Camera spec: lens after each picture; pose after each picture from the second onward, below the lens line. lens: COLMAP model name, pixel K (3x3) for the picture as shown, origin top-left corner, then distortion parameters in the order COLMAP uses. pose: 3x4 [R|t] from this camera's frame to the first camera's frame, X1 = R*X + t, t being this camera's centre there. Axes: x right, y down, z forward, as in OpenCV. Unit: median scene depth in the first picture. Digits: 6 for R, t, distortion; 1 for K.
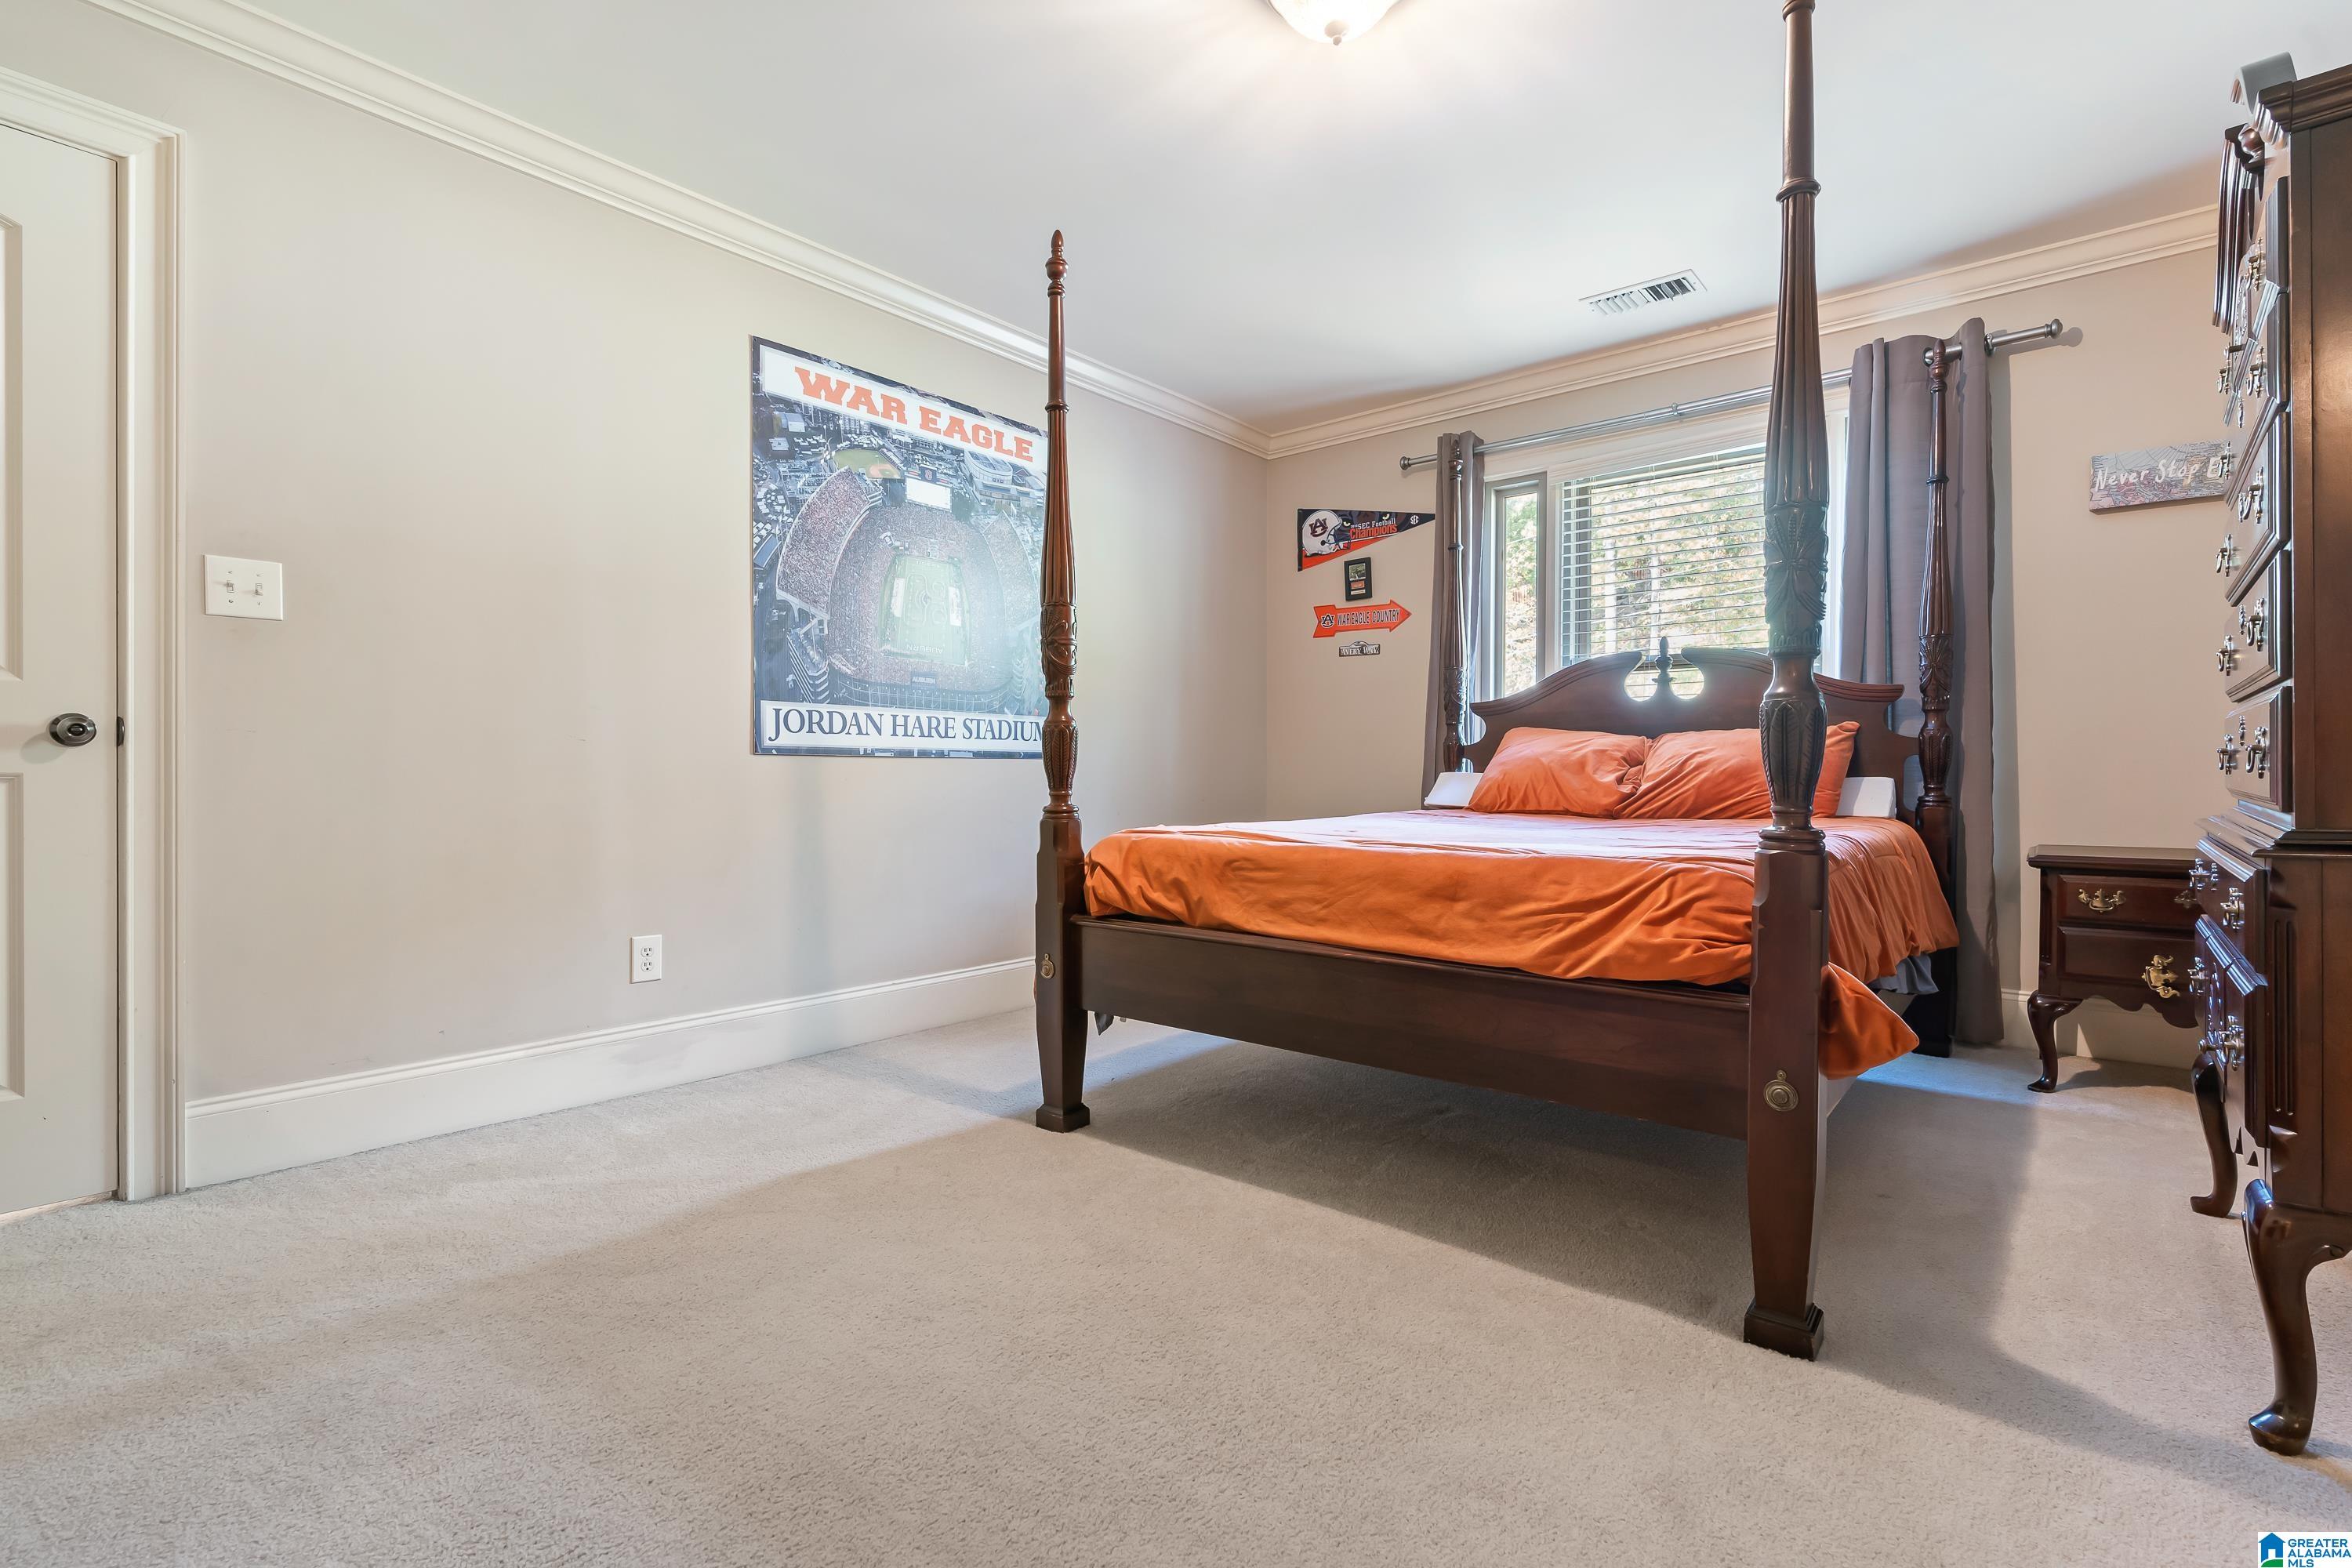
lens RADIAL K [[1081.3, 0, 1157.8], [0, 1081.3, 777.5], [0, 0, 1]] dist [-0.005861, 0.000227]
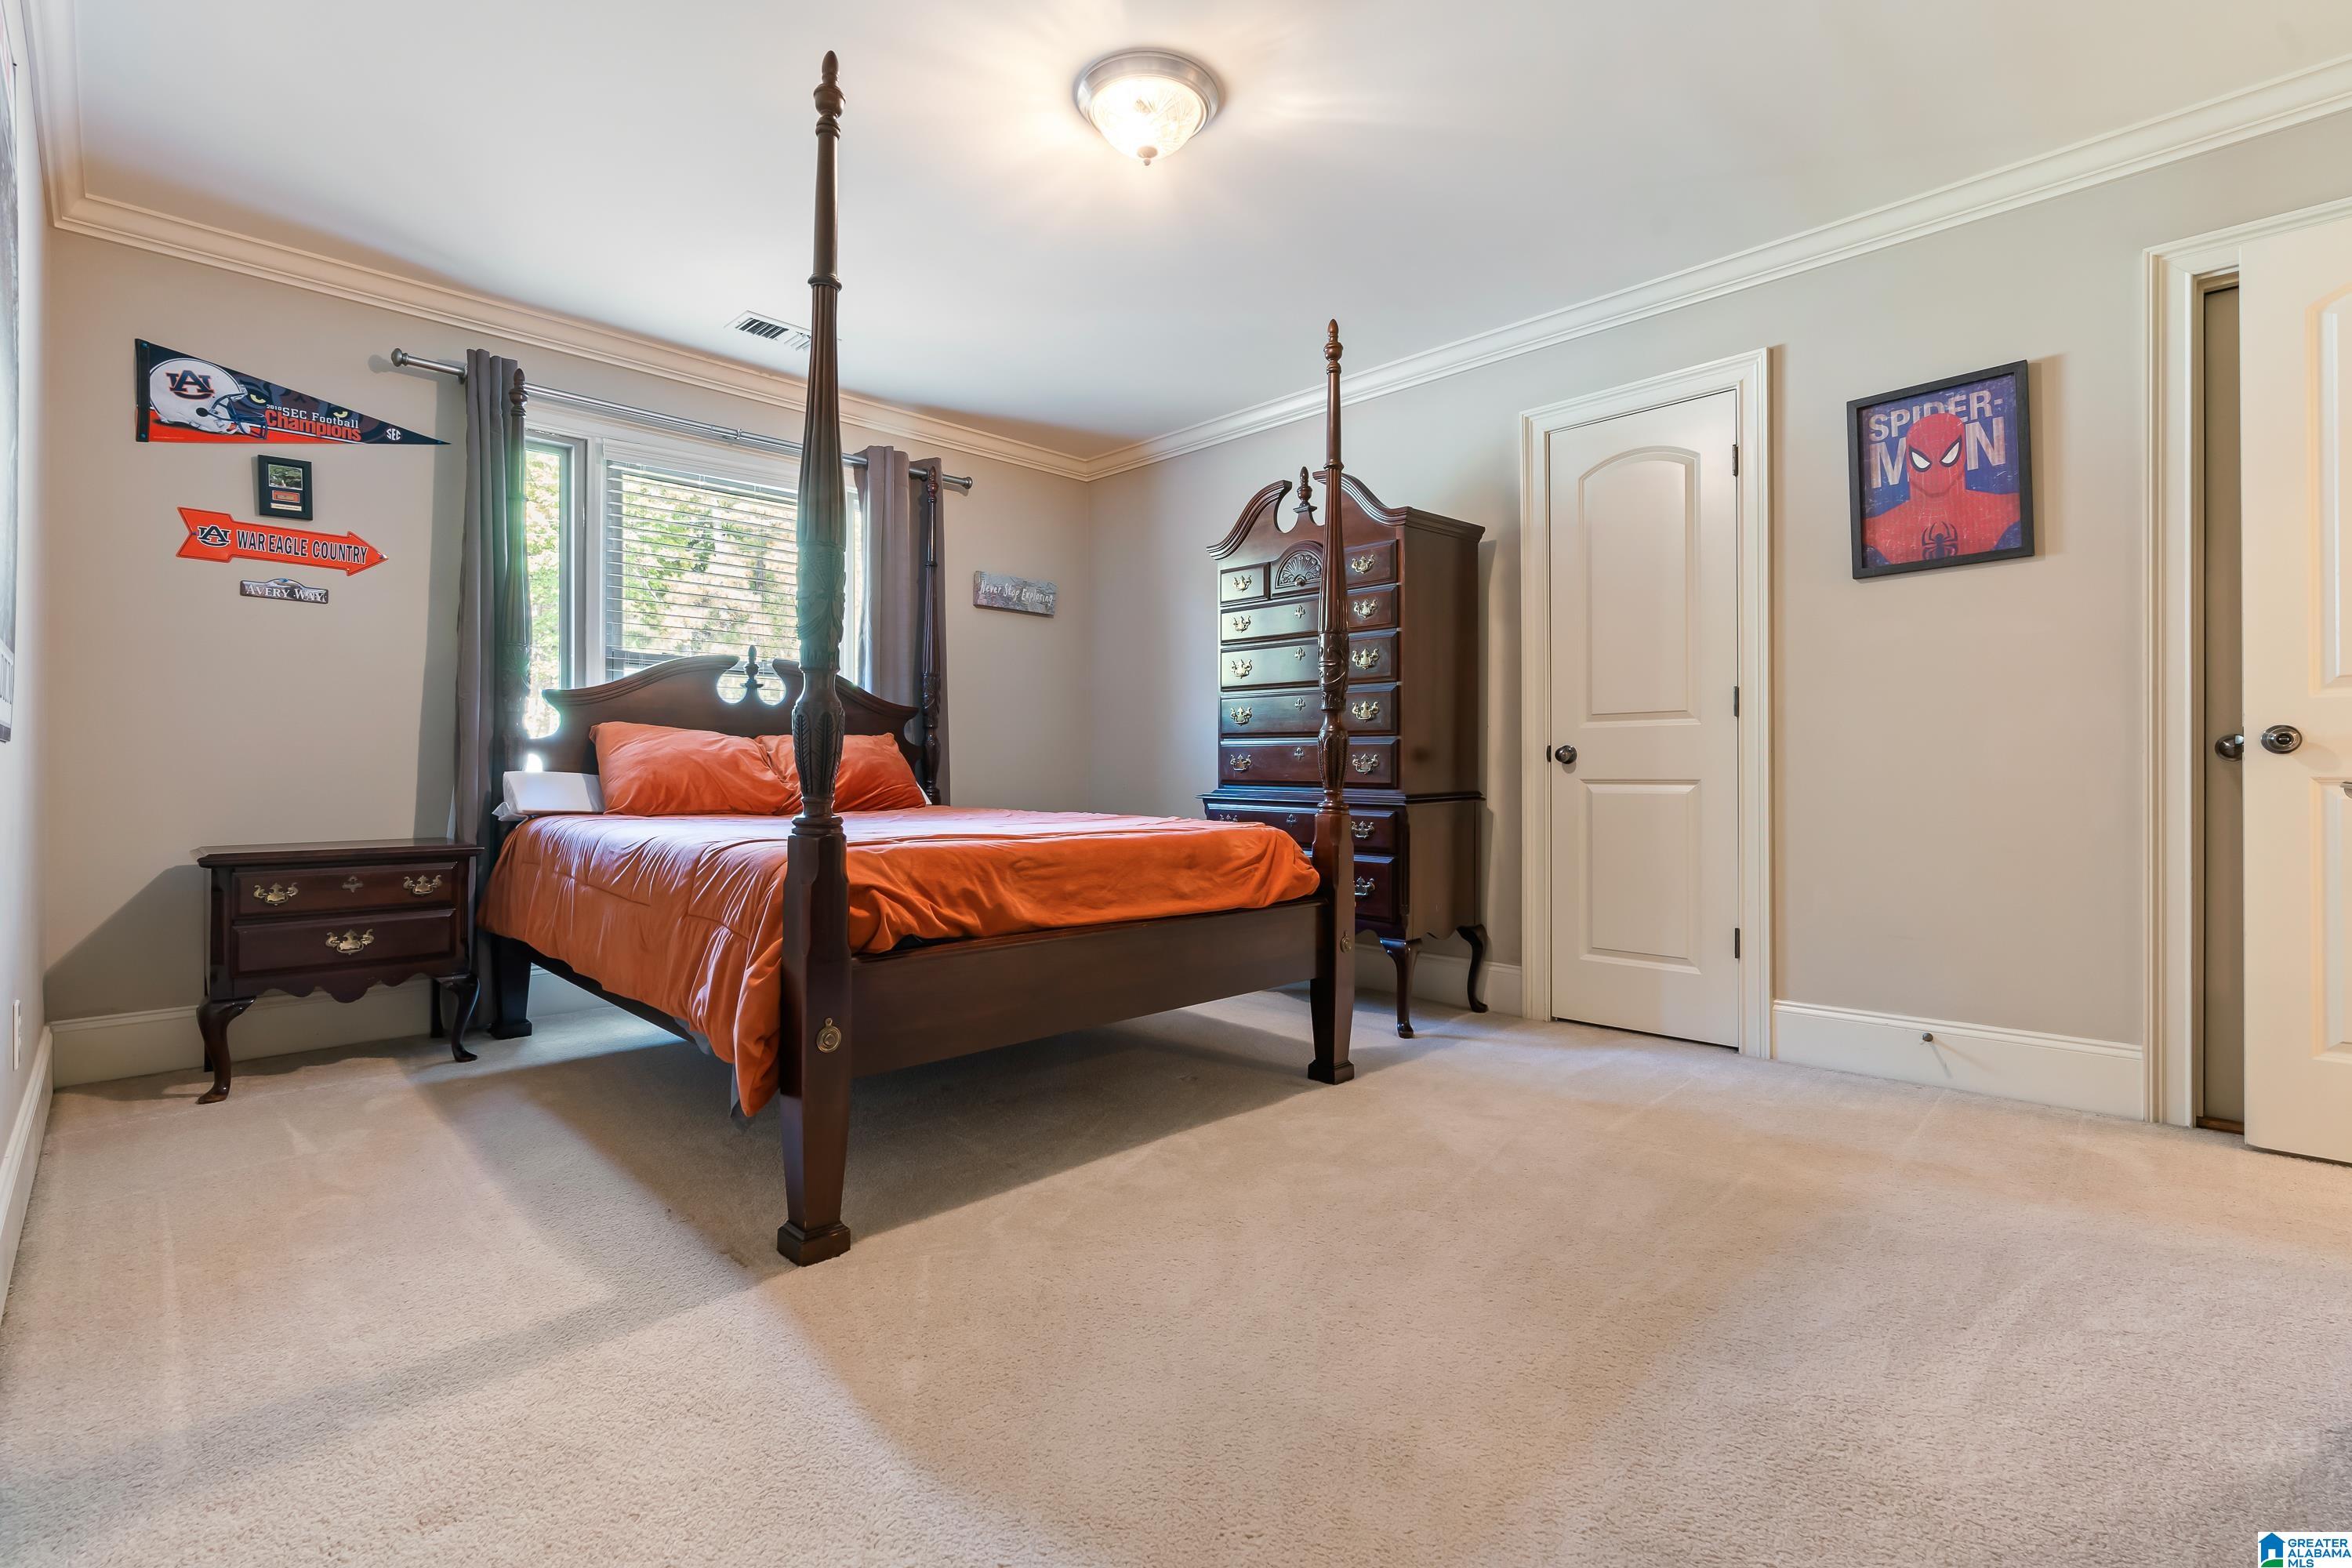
lens RADIAL K [[1081.3, 0, 1157.4], [0, 1081.3, 775.6], [0, 0, 1]] dist [-0.005861, 0.000227]
pose [[0.085779, -0.004594, 0.996304, -0.520559], [0.003317, 0.999985, 0.004325, -0.003109], [-0.996309, 0.002933, 0.085793, 0.457364]]
